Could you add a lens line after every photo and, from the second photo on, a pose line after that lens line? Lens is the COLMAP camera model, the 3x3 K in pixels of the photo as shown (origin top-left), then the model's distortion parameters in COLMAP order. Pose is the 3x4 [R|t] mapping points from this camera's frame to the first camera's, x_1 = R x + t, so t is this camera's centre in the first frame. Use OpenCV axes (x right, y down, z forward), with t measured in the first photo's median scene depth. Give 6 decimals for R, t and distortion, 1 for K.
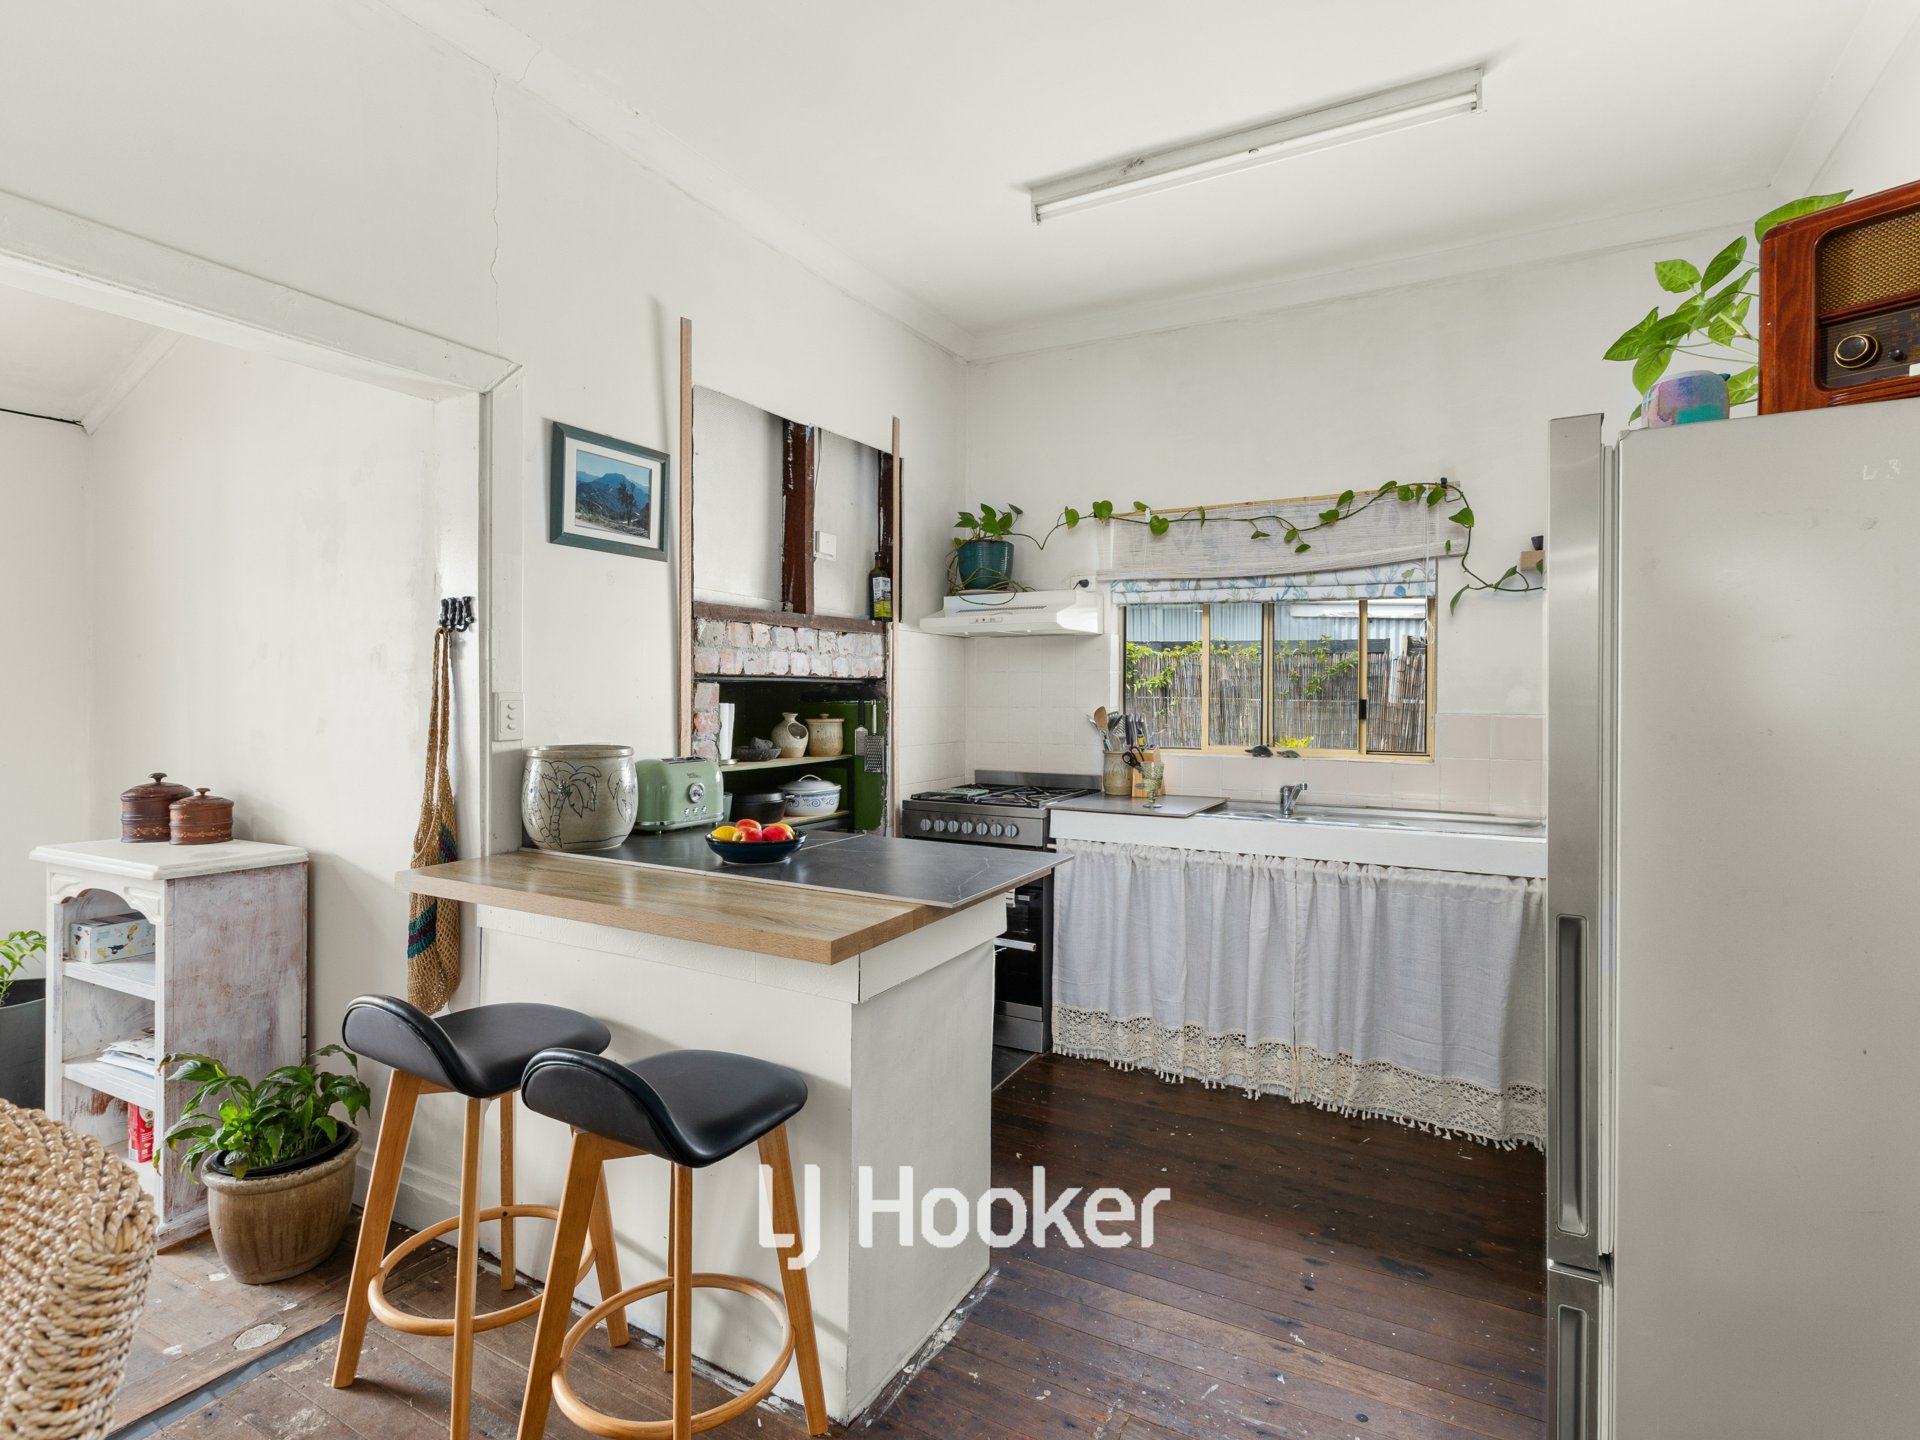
lens RADIAL K [[994.8, 0, 955.3], [0, 994.8, 710.9], [0, 0, 1]] dist [-0.005125, -0.000569]
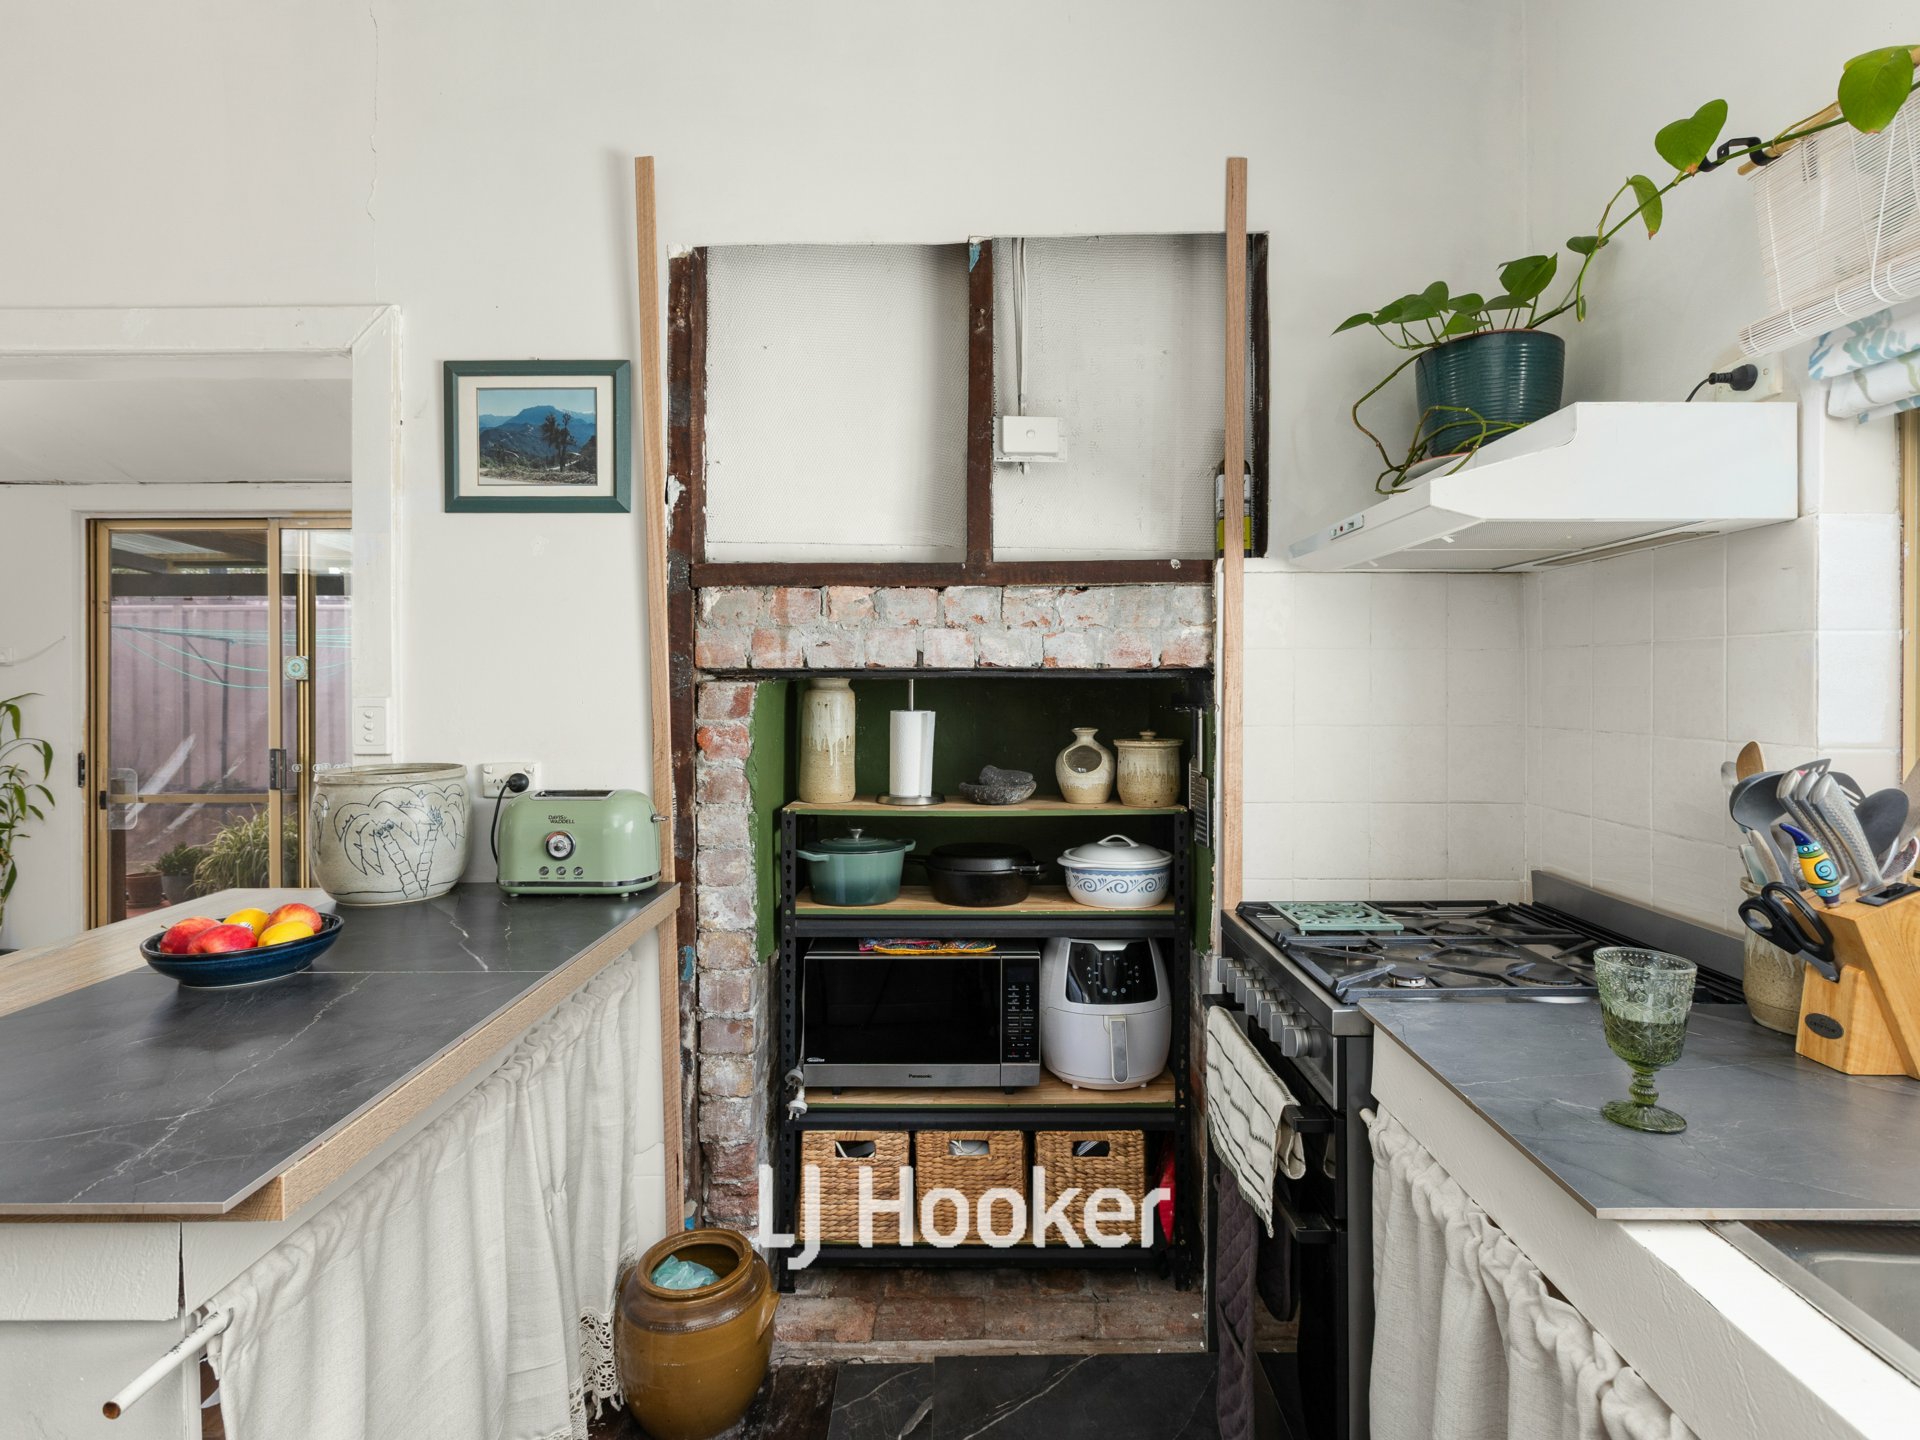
lens RADIAL K [[994.8, 0, 959.0], [0, 994.8, 702.0], [0, 0, 1]] dist [-0.005125, -0.000569]
pose [[0.481726, 0.005049, -0.876308, 0.366088], [-0.010887, 0.999941, -0.000224, -0.014478], [0.876254, 0.009648, 0.481752, 0.715151]]
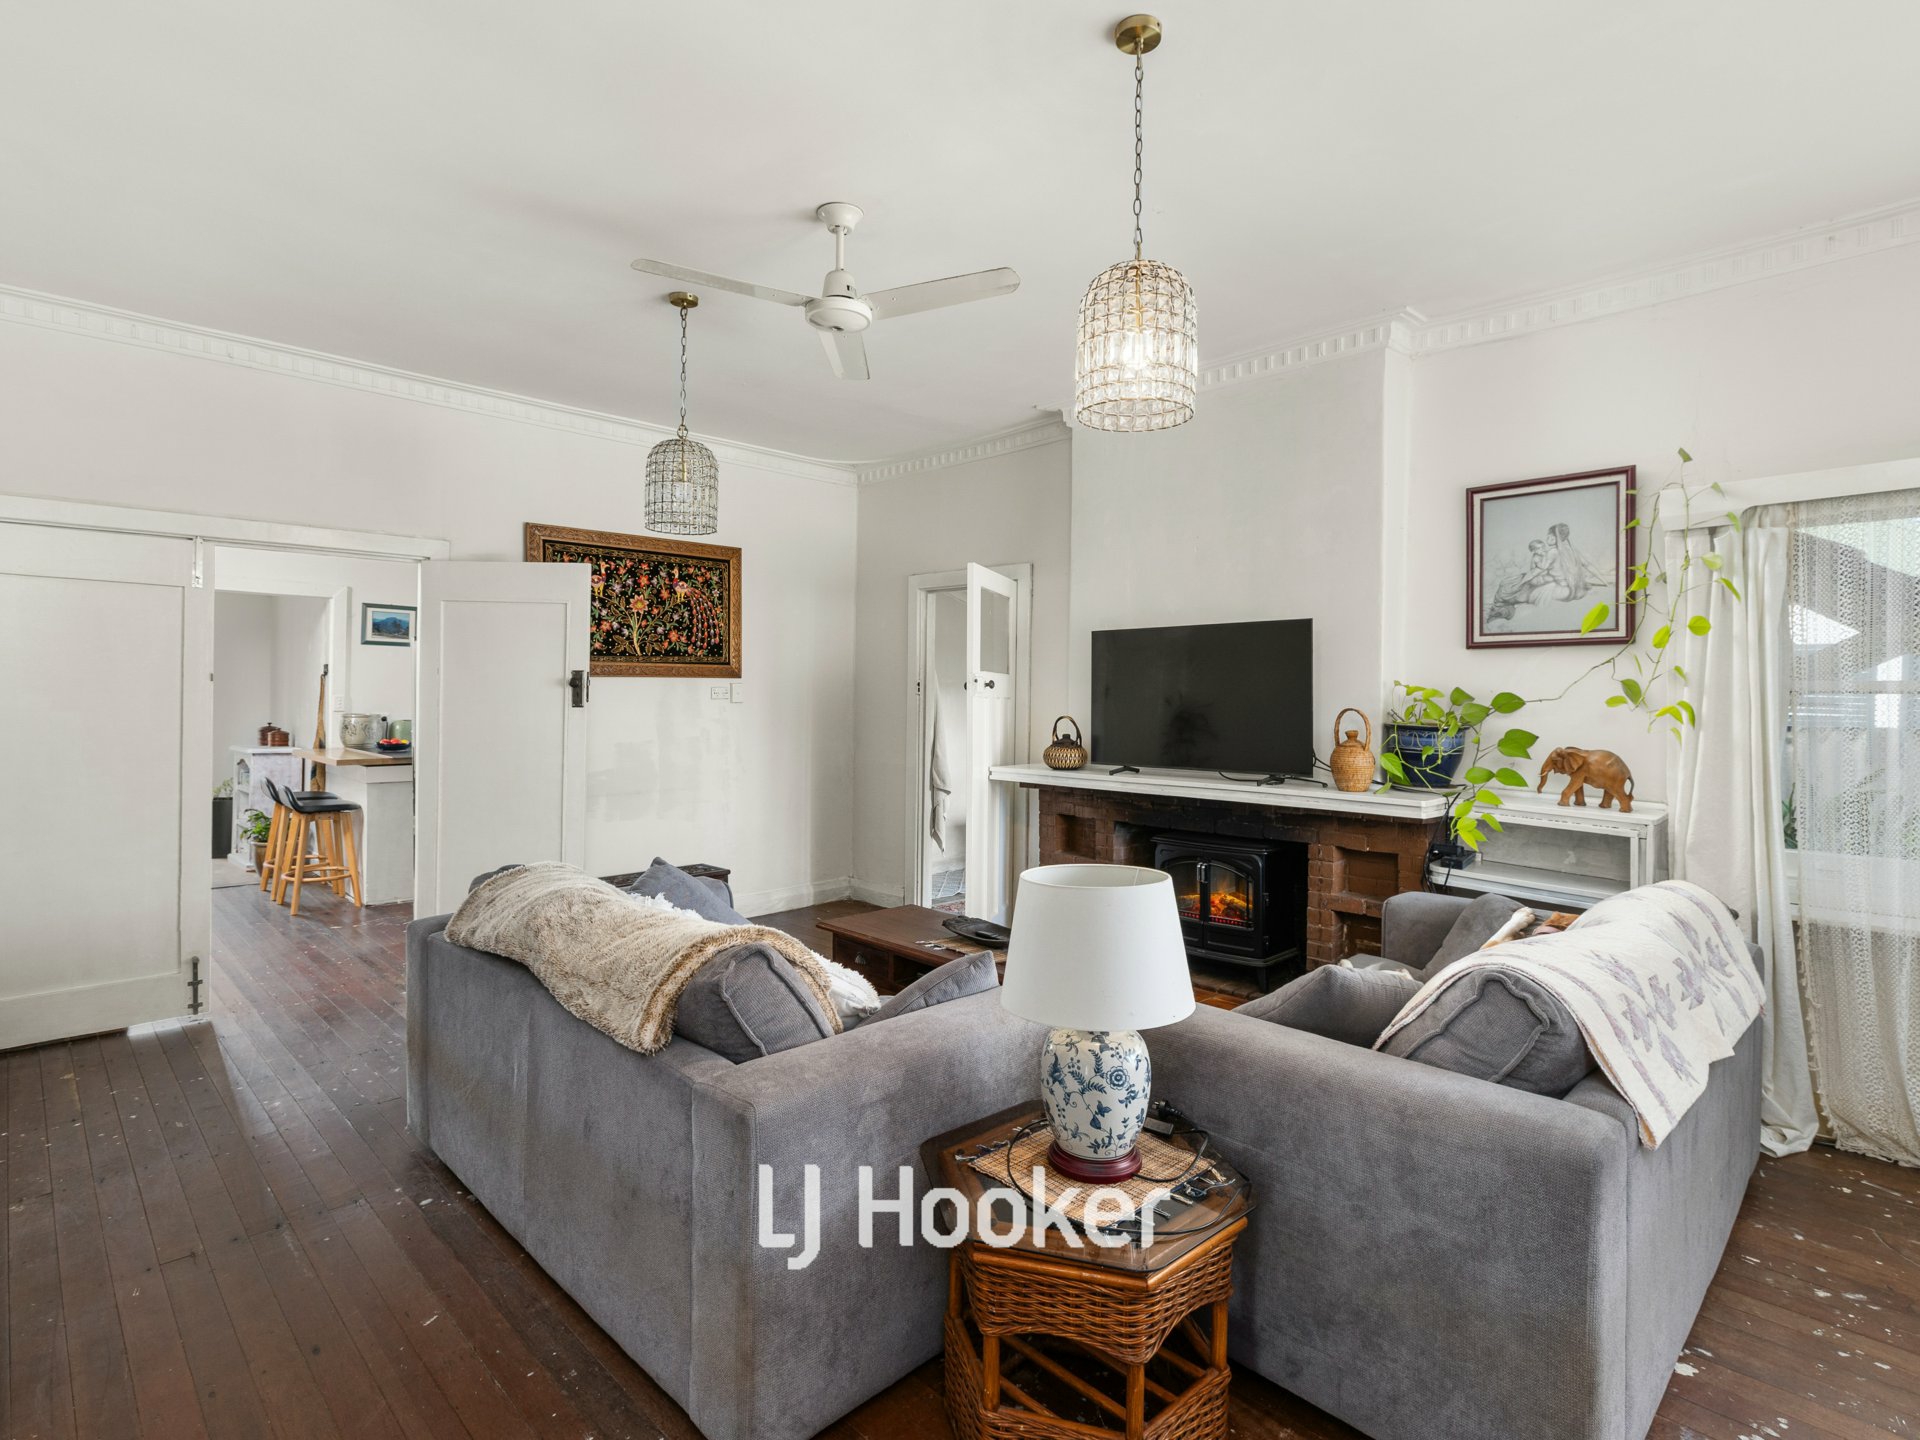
lens RADIAL K [[994.8, 0, 958.9], [0, 994.8, 702.0], [0, 0, 1]] dist [-0.005125, -0.000569]
pose [[0.960096, 0.007725, -0.279563, 1.544142], [-0.009929, 0.999930, -0.006470, 0.001821], [0.279494, 0.008987, 0.960105, -0.965154]]
